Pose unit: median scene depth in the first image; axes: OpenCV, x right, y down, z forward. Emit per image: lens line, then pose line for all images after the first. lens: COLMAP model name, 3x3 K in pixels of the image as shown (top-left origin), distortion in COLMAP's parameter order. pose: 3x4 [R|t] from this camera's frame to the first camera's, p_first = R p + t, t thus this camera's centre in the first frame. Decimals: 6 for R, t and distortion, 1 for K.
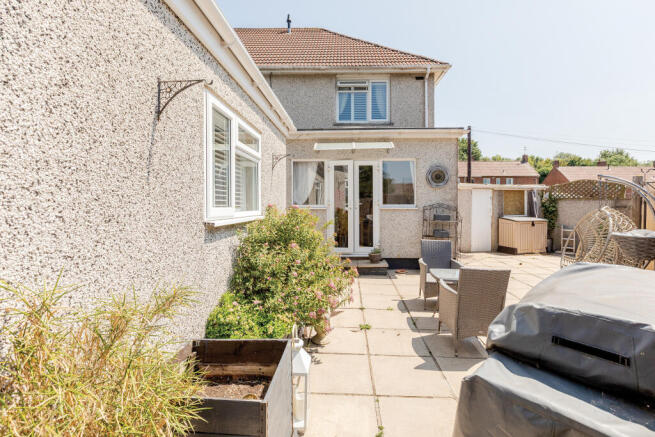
lens RADIAL K [[302.3, 0, 339.6], [0, 302.3, 202.0], [0, 0, 1]] dist [-0.000383, 0.000652]
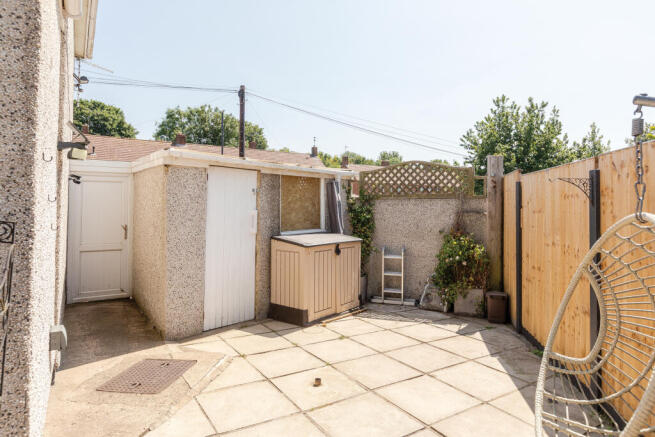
lens RADIAL K [[404.5, 0, 328.0], [0, 404.5, 214.2], [0, 0, 1]] dist [0.000154, 0.000010]
pose [[0.833529, -0.009804, 0.552389, 0.266869], [-0.003616, 0.999724, 0.023199, 0.004084], [-0.552464, -0.021335, 0.833264, 0.459184]]
